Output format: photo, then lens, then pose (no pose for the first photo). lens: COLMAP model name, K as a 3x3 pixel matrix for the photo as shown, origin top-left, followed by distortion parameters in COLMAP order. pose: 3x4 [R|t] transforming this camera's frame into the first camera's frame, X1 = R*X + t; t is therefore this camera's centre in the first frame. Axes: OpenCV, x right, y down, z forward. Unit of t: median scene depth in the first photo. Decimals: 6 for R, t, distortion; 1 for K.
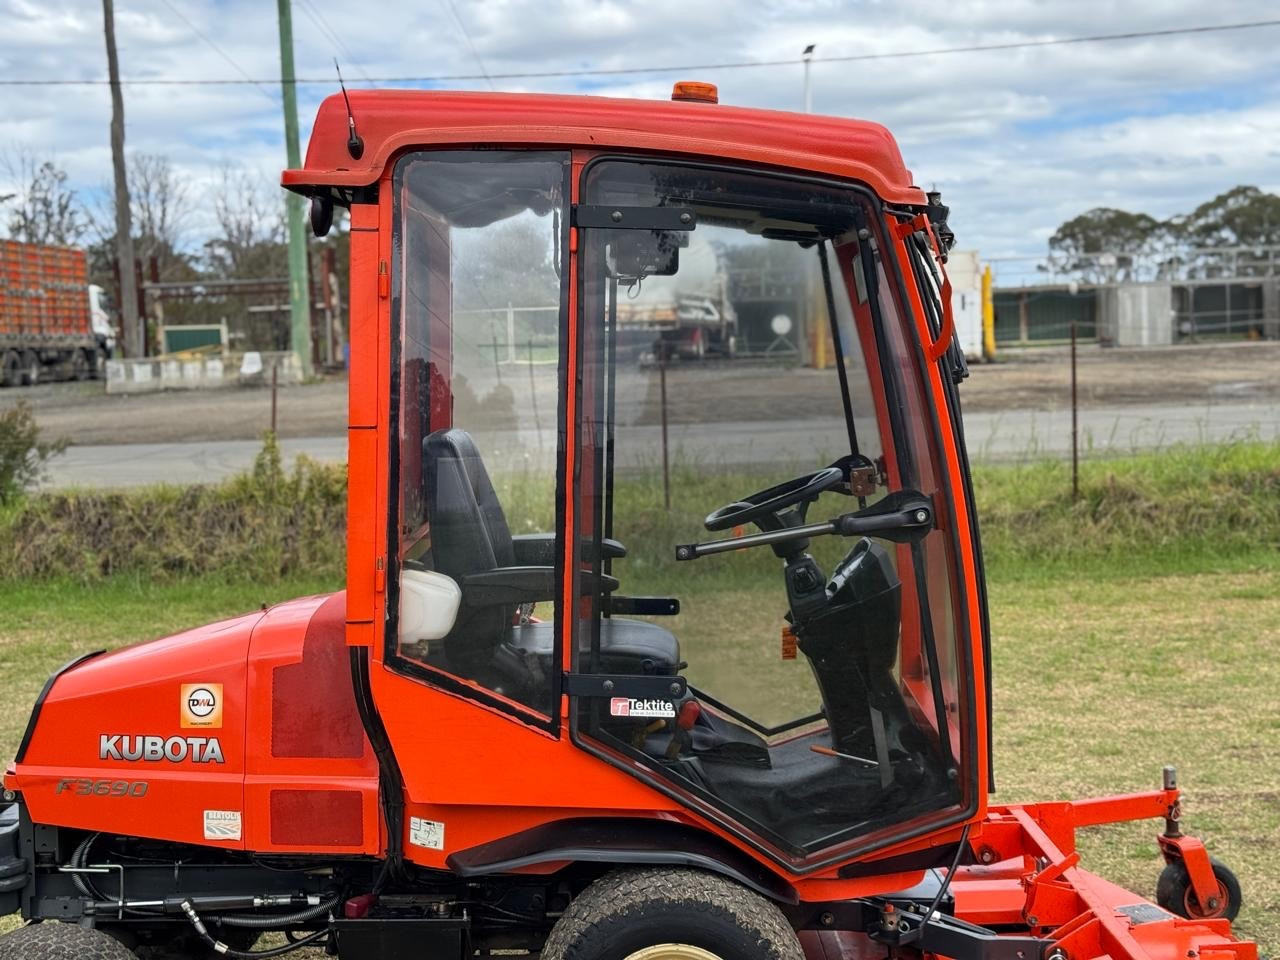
lens RADIAL K [[1781.9, 0, 639.8], [0, 1781.9, 490.6], [0, 0, 1]] dist [0.199159, -0.432758]
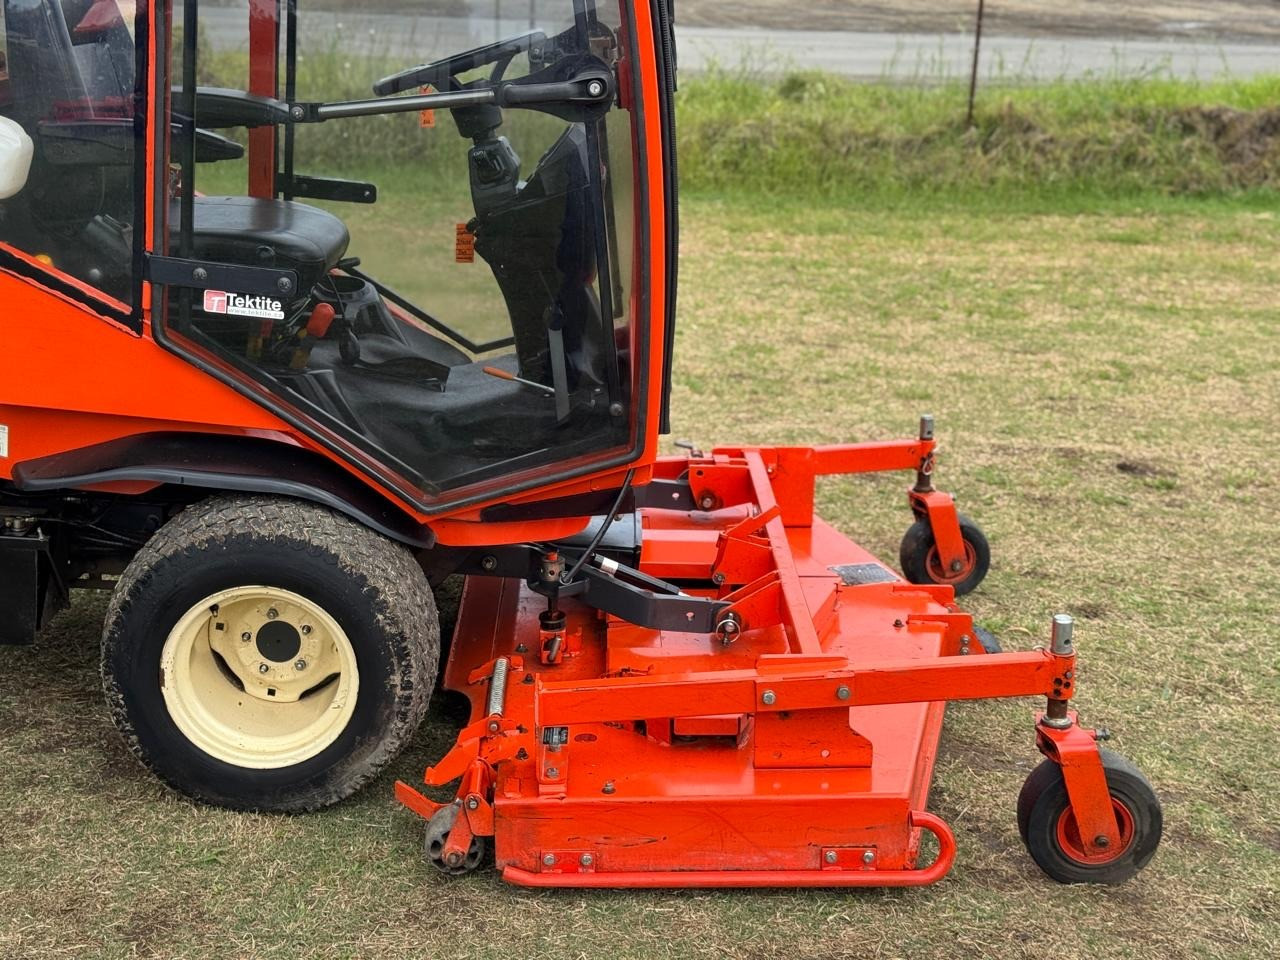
lens RADIAL K [[1778.7, 0, 639.2], [0, 1778.7, 488.6], [0, 0, 1]] dist [0.197807, -0.406118]
pose [[0.997042, 0.064924, 0.041126, 0.077631], [-0.072101, 0.975447, 0.208099, 0.010141], [-0.026605, -0.210449, 0.977243, 0.091804]]
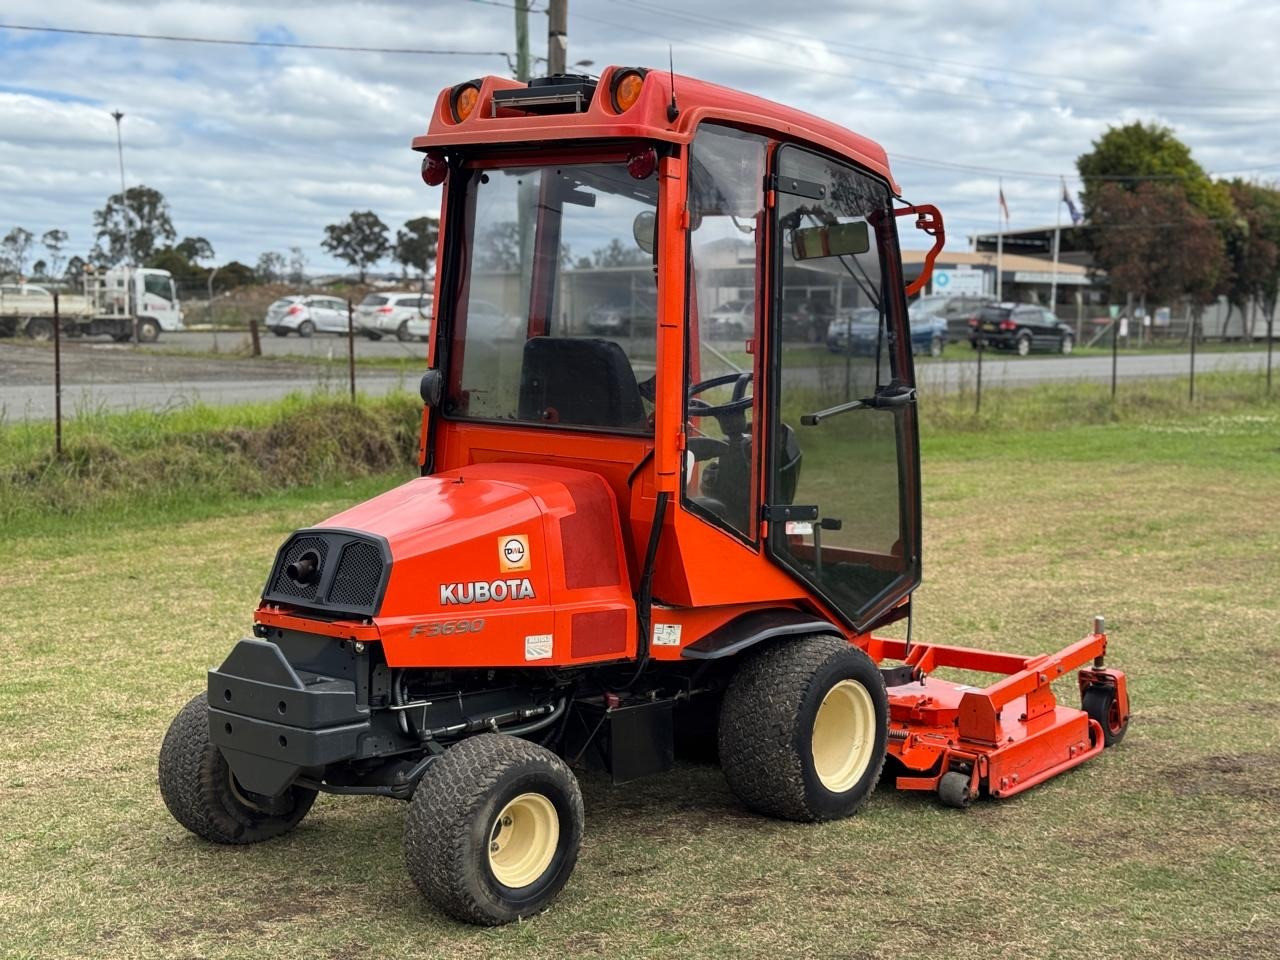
lens RADIAL K [[1781.9, 0, 639.8], [0, 1781.9, 490.6], [0, 0, 1]] dist [0.199159, -0.432758]
pose [[0.640527, -0.031522, 0.767288, -0.604874], [0.033633, 0.999350, 0.012979, 0.034817], [-0.767198, 0.017493, 0.641171, 0.087573]]
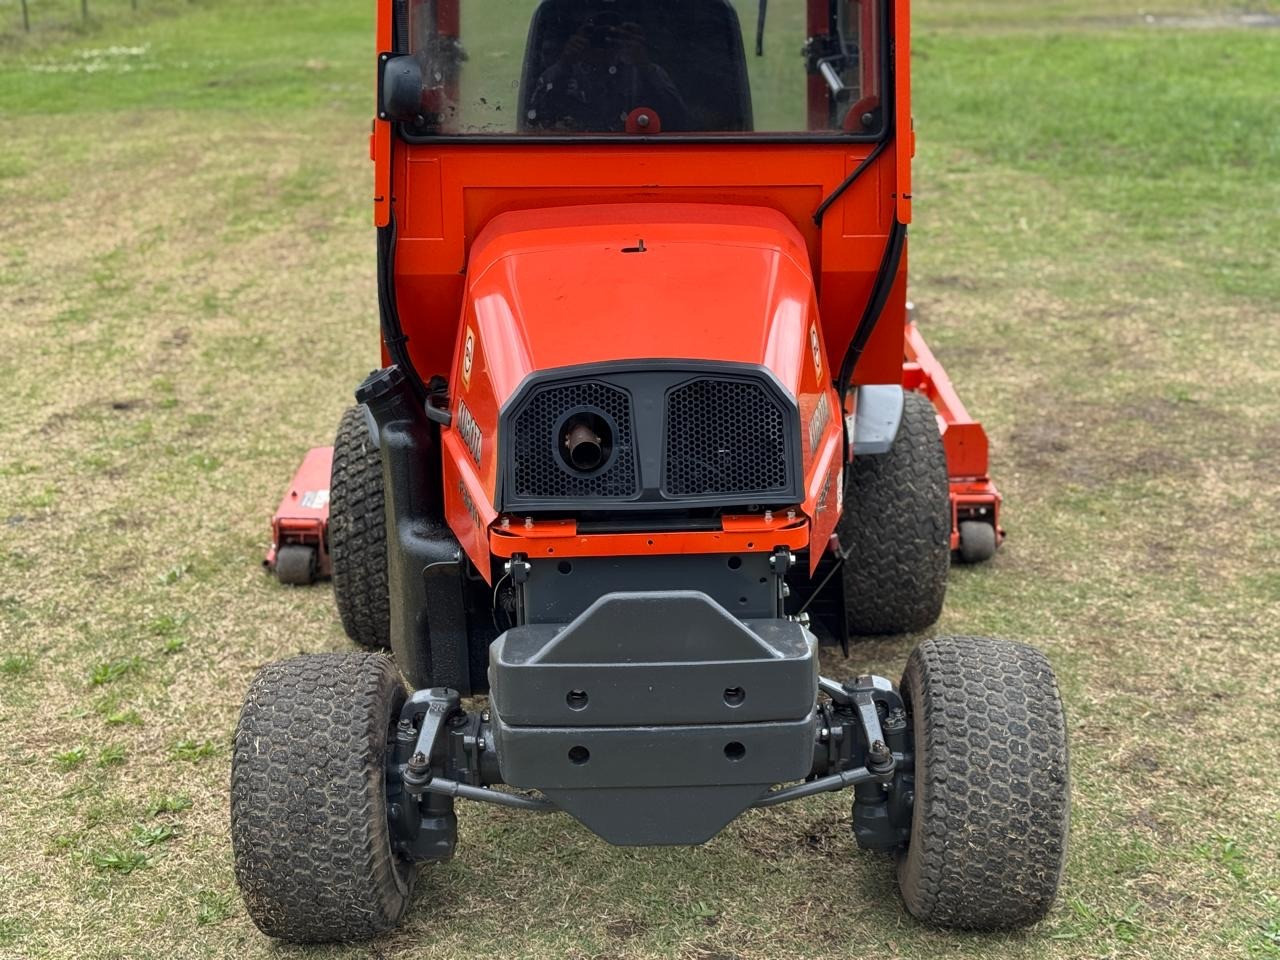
lens RADIAL K [[1781.9, 0, 639.8], [0, 1781.9, 490.6], [0, 0, 1]] dist [0.199159, -0.432758]
pose [[-0.024206, -0.259634, 0.965404, -0.535228], [0.104627, 0.959725, 0.260730, -0.016050], [-0.994217, 0.107319, 0.003934, 0.584800]]
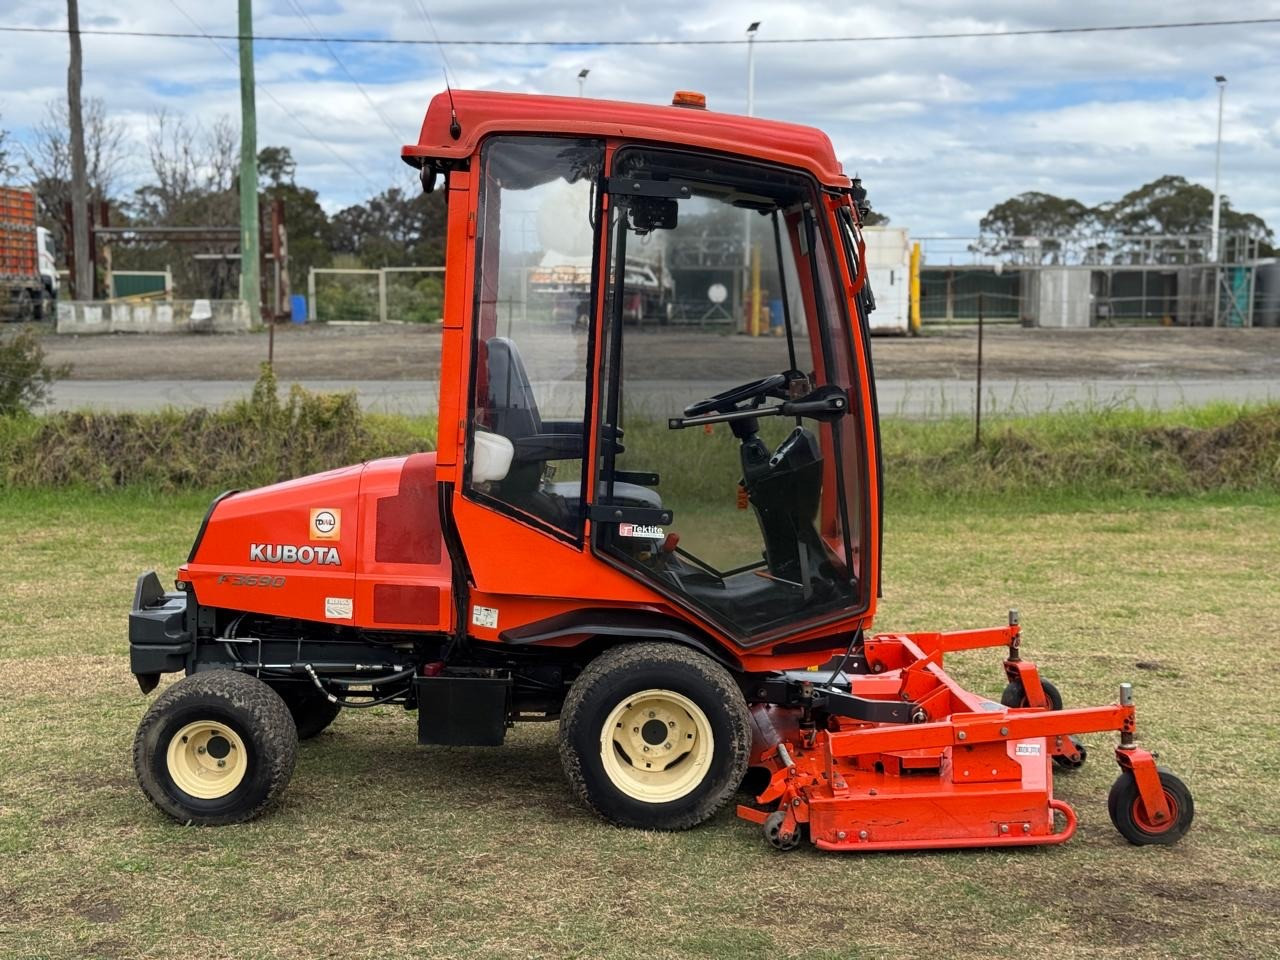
lens RADIAL K [[1778.7, 0, 639.2], [0, 1778.7, 488.6], [0, 0, 1]] dist [0.197807, -0.406118]
pose [[0.998603, 0.033756, 0.040649, -0.030448], [-0.034458, 0.999267, 0.016685, 0.032369], [-0.040056, -0.018062, 0.999034, -0.219235]]
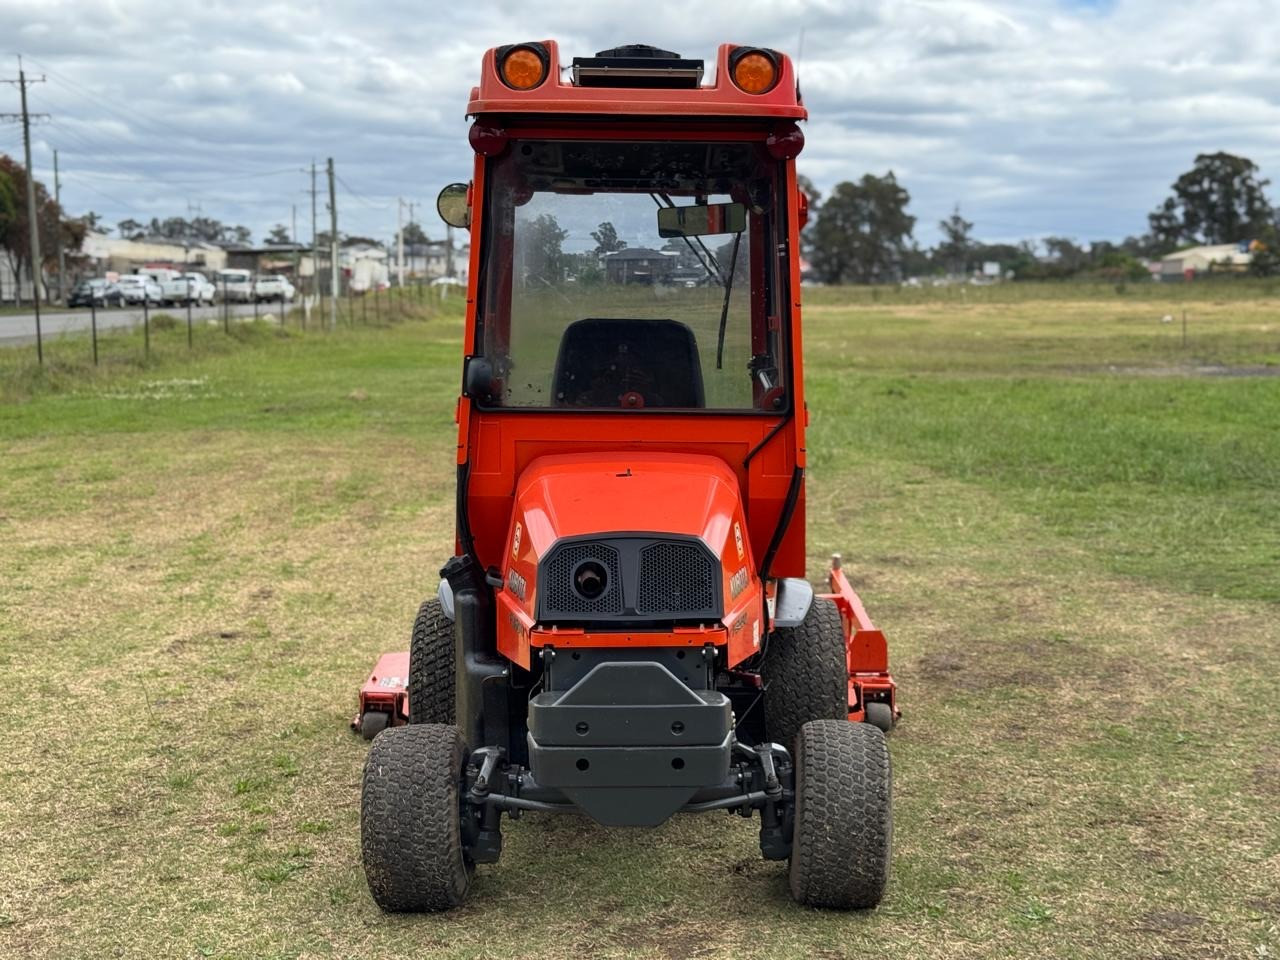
lens RADIAL K [[1781.9, 0, 639.8], [0, 1781.9, 490.6], [0, 0, 1]] dist [0.199159, -0.432758]
pose [[-0.016587, -0.077633, 0.996844, -0.770068], [0.090741, 0.992750, 0.078824, -0.006976], [-0.995736, 0.091762, -0.009422, 0.582702]]
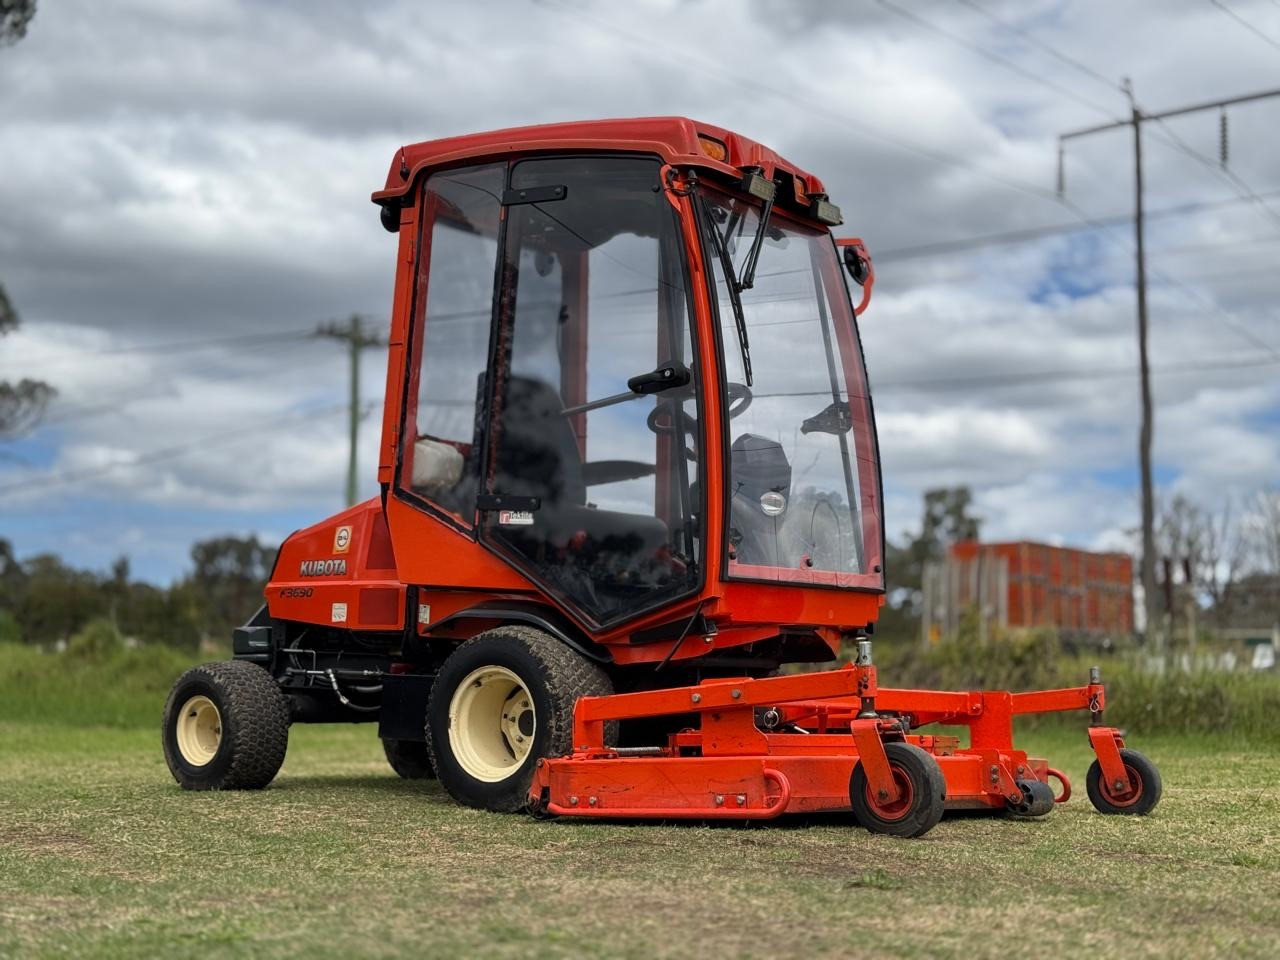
lens RADIAL K [[1791.1, 0, 647.0], [0, 1791.1, 483.0], [0, 0, 1]] dist [0.194457, -0.432157]
pose [[0.820903, -0.023242, -0.570594, 0.472957], [-0.085568, 0.982885, -0.163141, 0.165150], [0.564620, 0.182747, 0.804865, -0.065618]]
